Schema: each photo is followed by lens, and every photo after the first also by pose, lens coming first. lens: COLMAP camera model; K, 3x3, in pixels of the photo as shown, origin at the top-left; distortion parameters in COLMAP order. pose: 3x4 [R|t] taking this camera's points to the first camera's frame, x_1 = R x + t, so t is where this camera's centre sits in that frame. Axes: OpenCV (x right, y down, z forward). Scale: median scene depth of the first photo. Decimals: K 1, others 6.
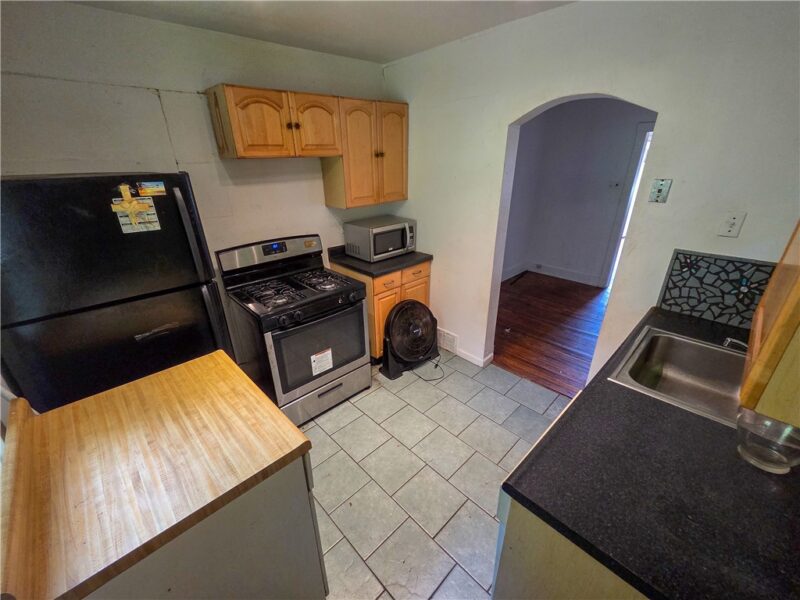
lens RADIAL K [[332.3, 0, 397.9], [0, 332.3, 300.1], [0, 0, 1]] dist [0.008103, 0.000404]
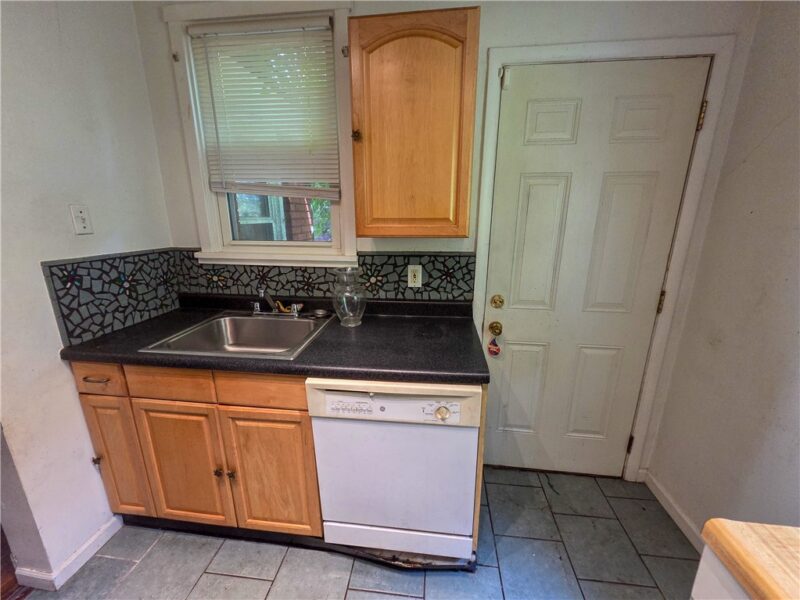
lens RADIAL K [[332.3, 0, 401.0], [0, 332.3, 303.3], [0, 0, 1]] dist [0.008103, 0.000404]
pose [[-0.636733, -0.188844, 0.747602, -0.116451], [0.310764, 0.824472, 0.472939, -0.116567], [-0.705689, 0.533464, -0.466283, 0.544147]]
